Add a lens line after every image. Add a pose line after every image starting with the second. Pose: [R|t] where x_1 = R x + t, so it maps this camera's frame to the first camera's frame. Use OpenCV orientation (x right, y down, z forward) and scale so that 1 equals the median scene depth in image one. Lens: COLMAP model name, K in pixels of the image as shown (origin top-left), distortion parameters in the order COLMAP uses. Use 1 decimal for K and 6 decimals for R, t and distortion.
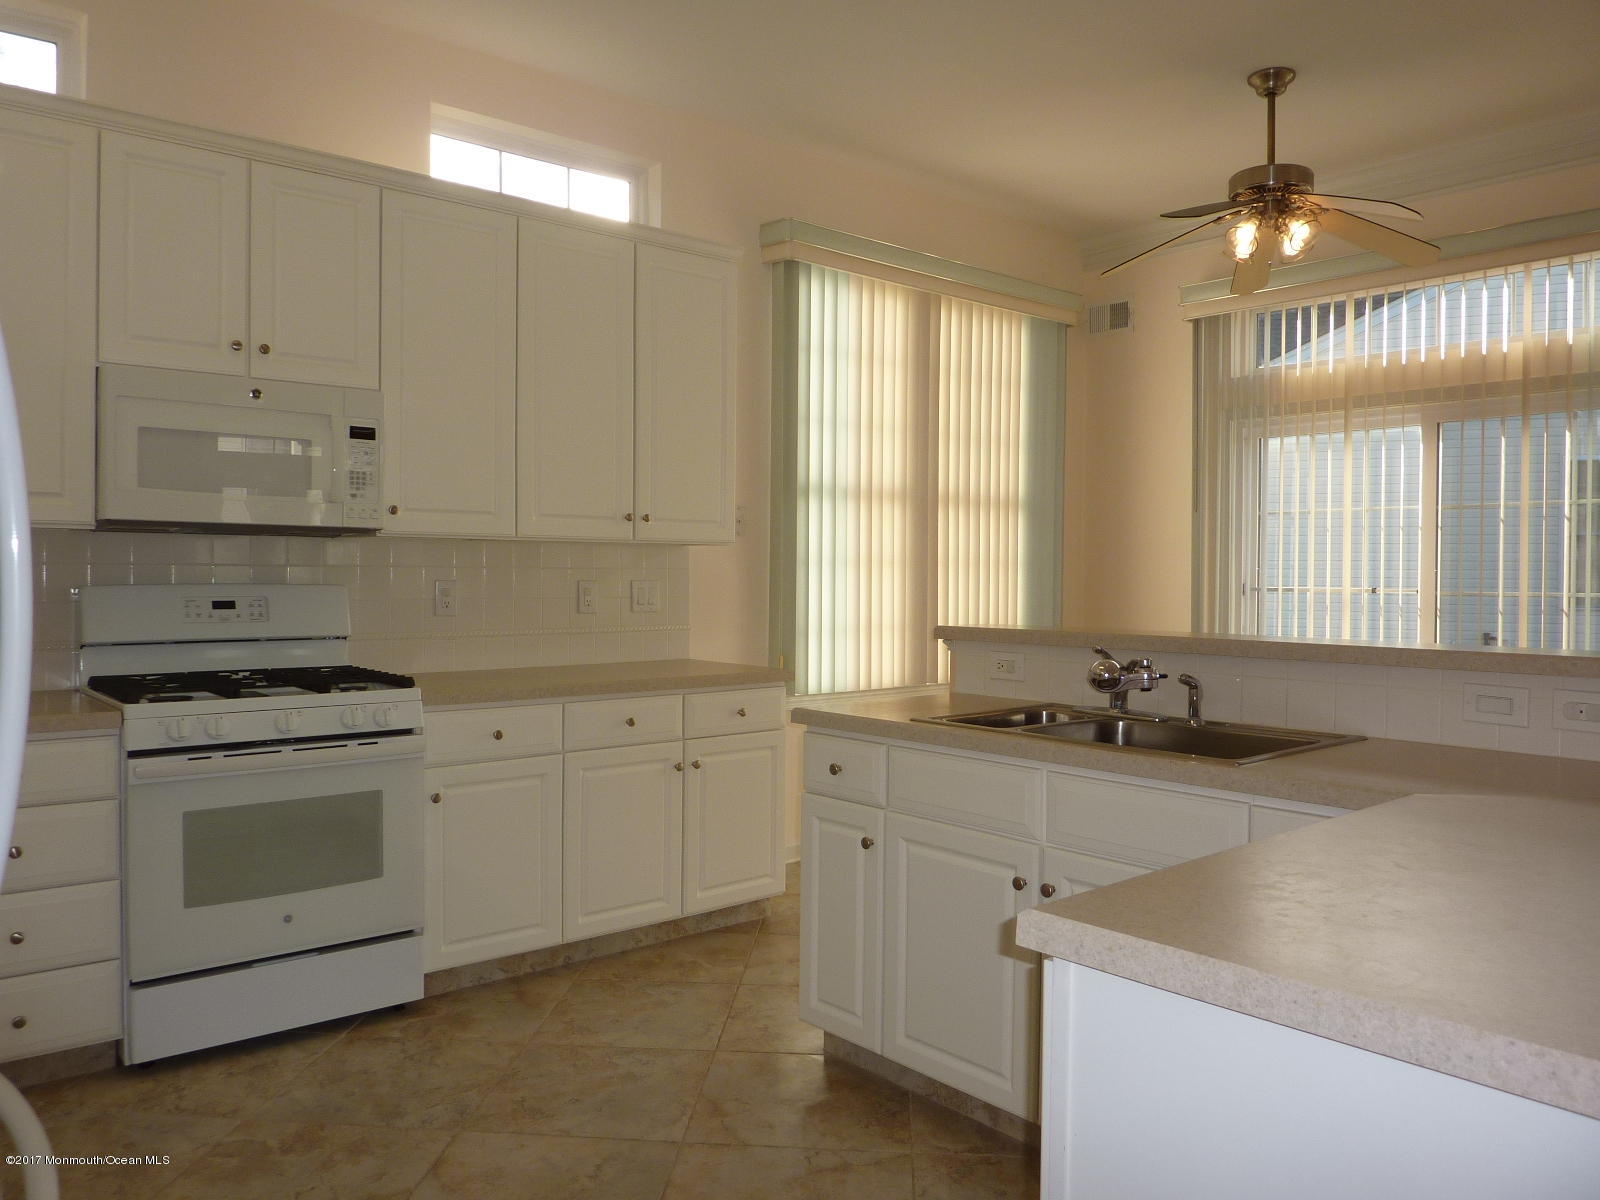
lens RADIAL K [[1193.5, 0, 793.1], [0, 1193.5, 590.7], [0, 0, 1]] dist [-0.025245, -0.006908]
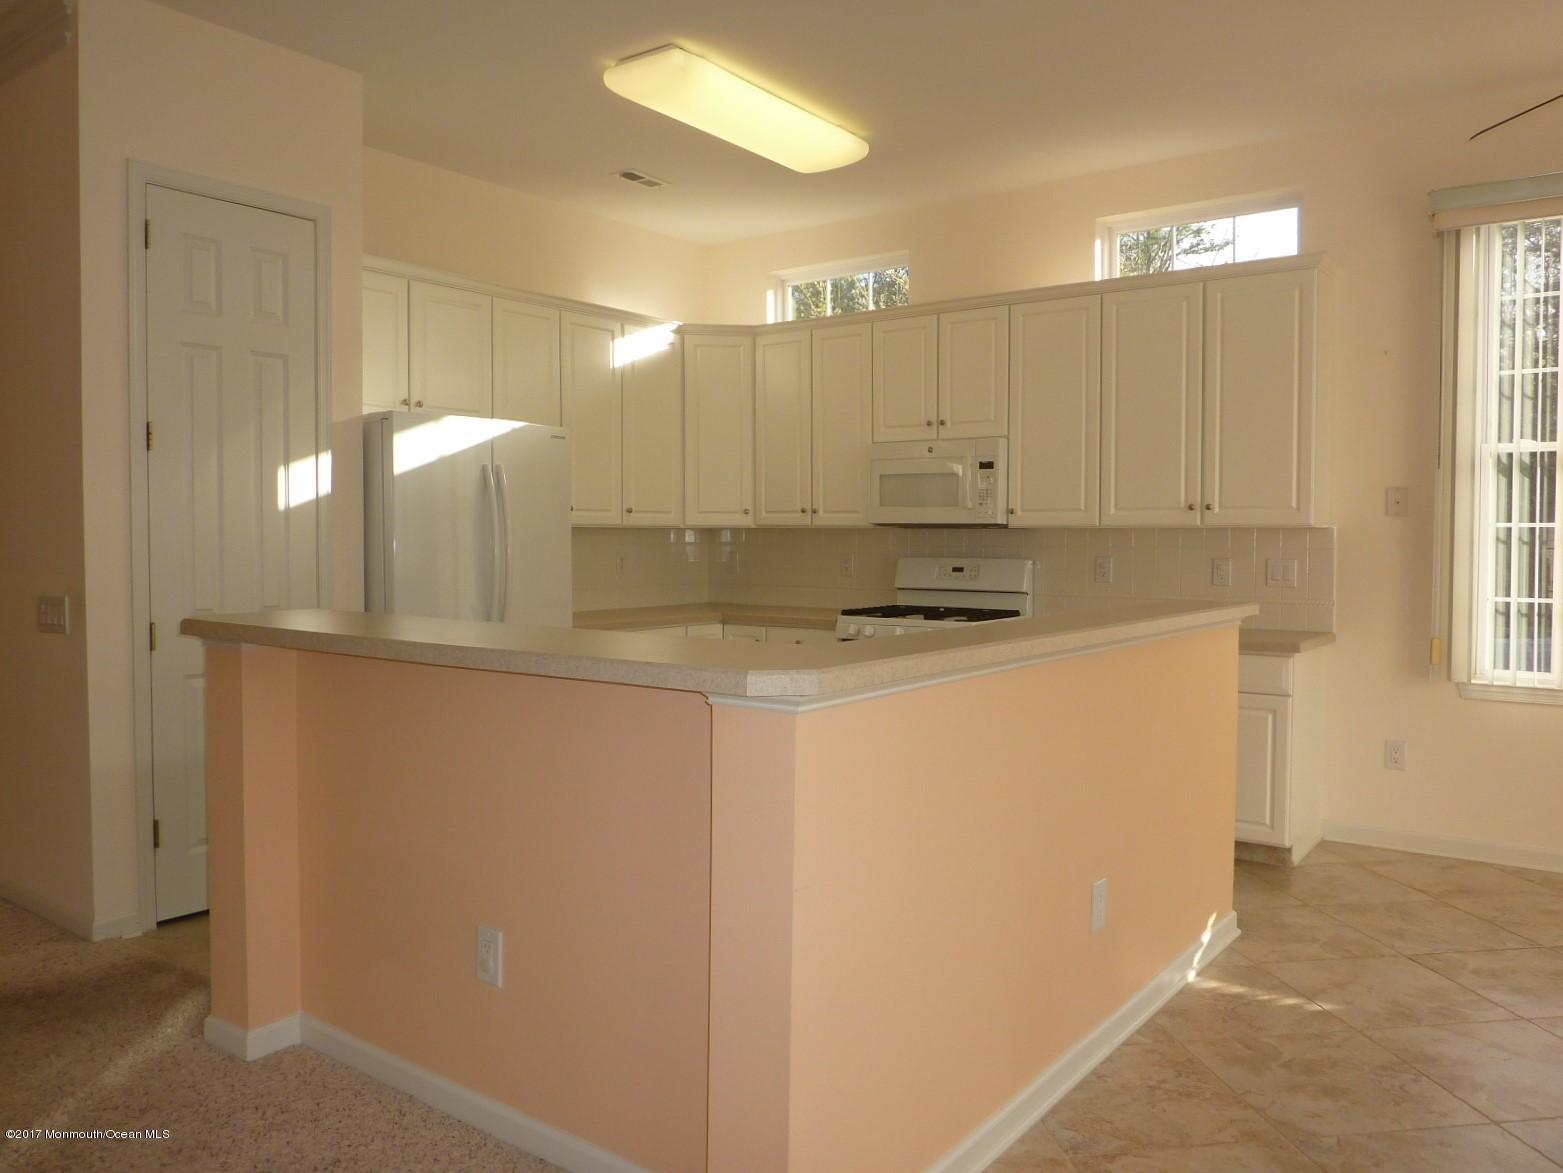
lens RADIAL K [[1188.2, 0, 772.6], [0, 1188.2, 574.9], [0, 0, 1]] dist [-0.012379, -0.000270]
pose [[0.215482, 0.025597, -0.976172, 1.166505], [-0.017072, 0.999602, 0.022443, -0.014634], [0.976358, 0.011830, 0.215834, 0.370930]]
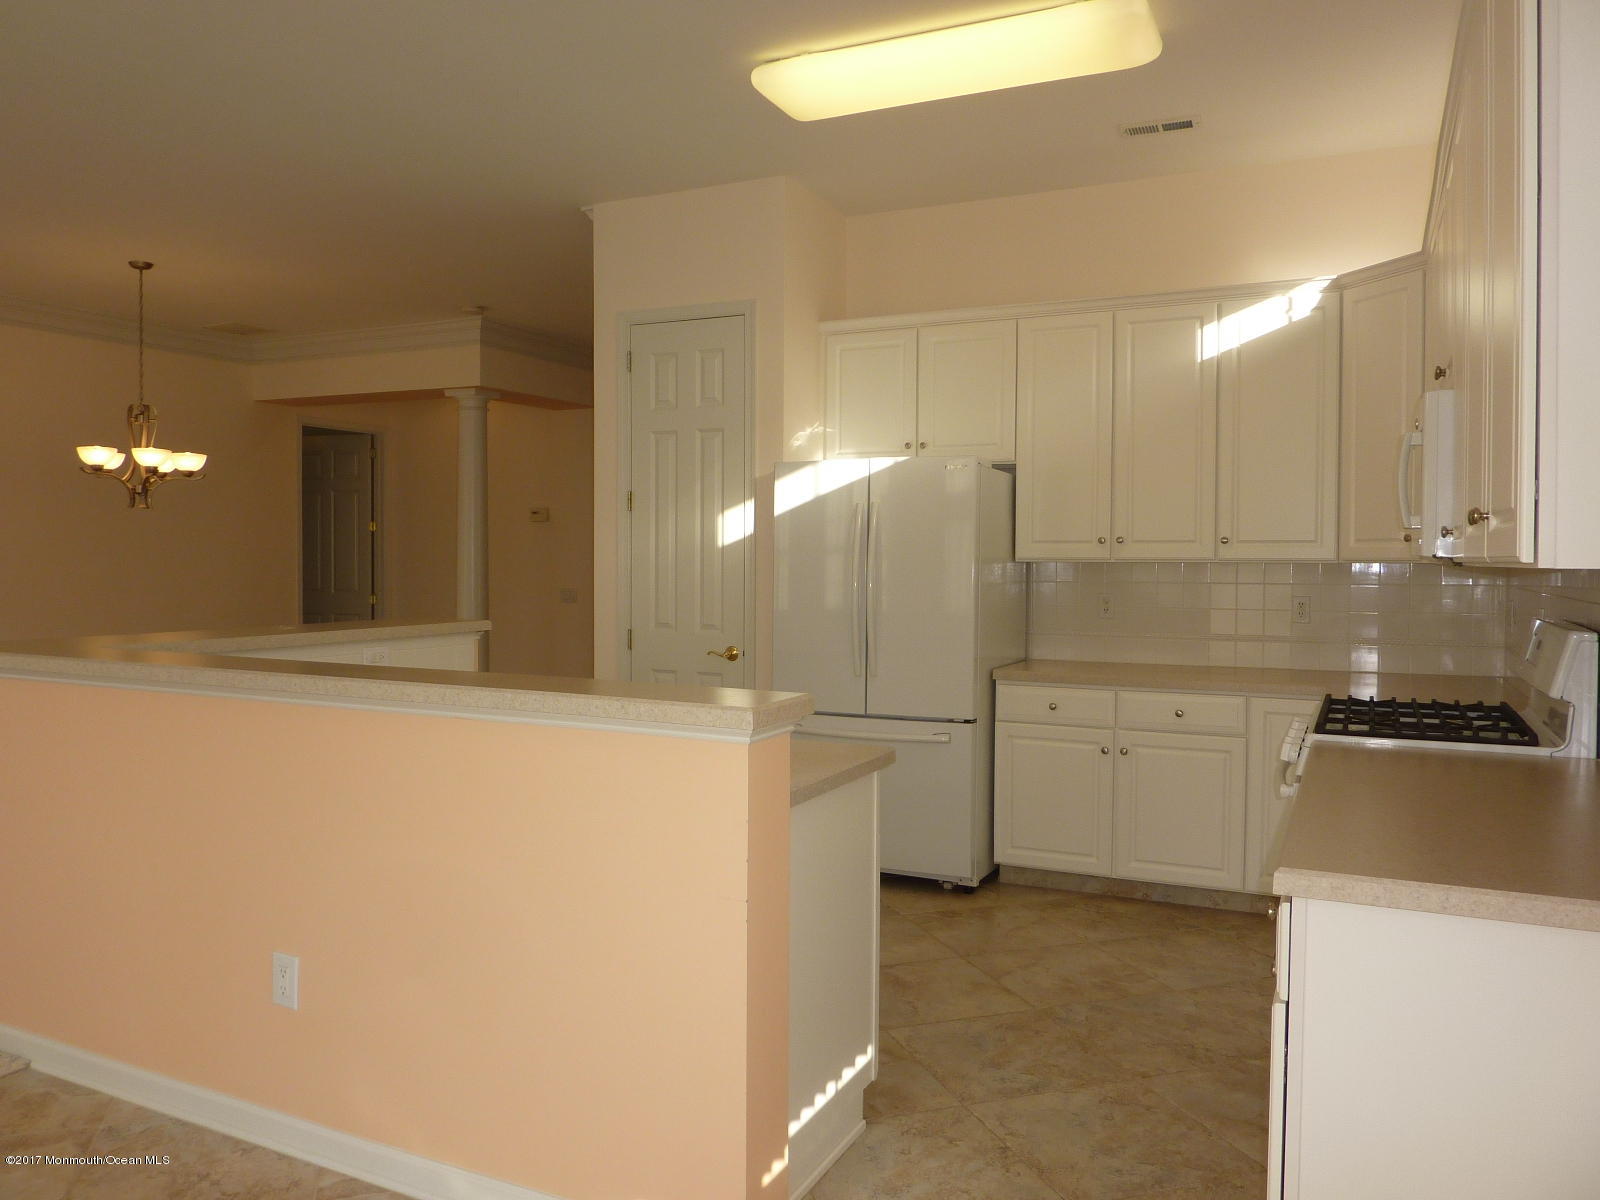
lens RADIAL K [[1193.5, 0, 793.1], [0, 1193.5, 590.7], [0, 0, 1]] dist [-0.025245, -0.006908]
pose [[-0.917264, -0.003680, -0.398263, 0.394827], [-0.020820, 0.999033, 0.038719, -0.052995], [0.397735, 0.043808, -0.916454, 1.613802]]
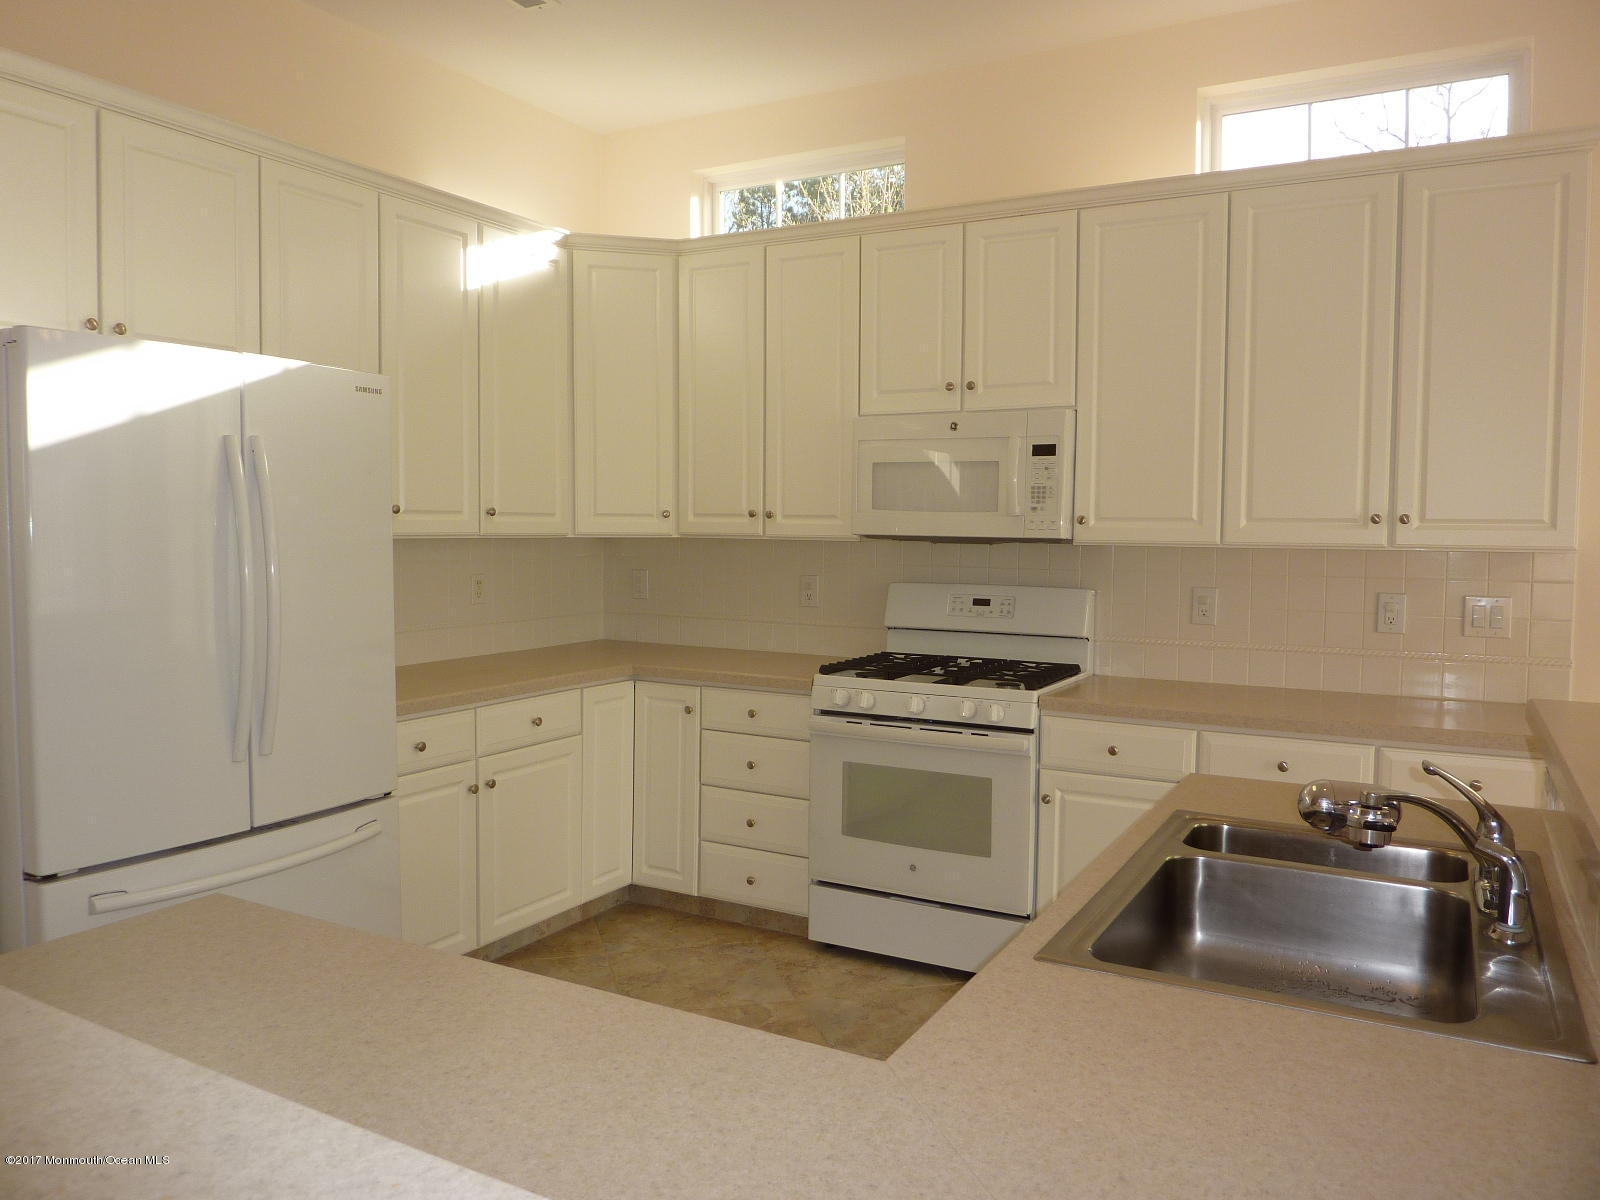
lens RADIAL K [[1193.5, 0, 793.1], [0, 1193.5, 590.7], [0, 0, 1]] dist [-0.025245, -0.006908]
pose [[0.348732, 0.047825, -0.936002, 0.578339], [-0.021109, 0.998845, 0.043171, -0.047686], [0.936985, 0.004702, 0.349338, 0.414372]]
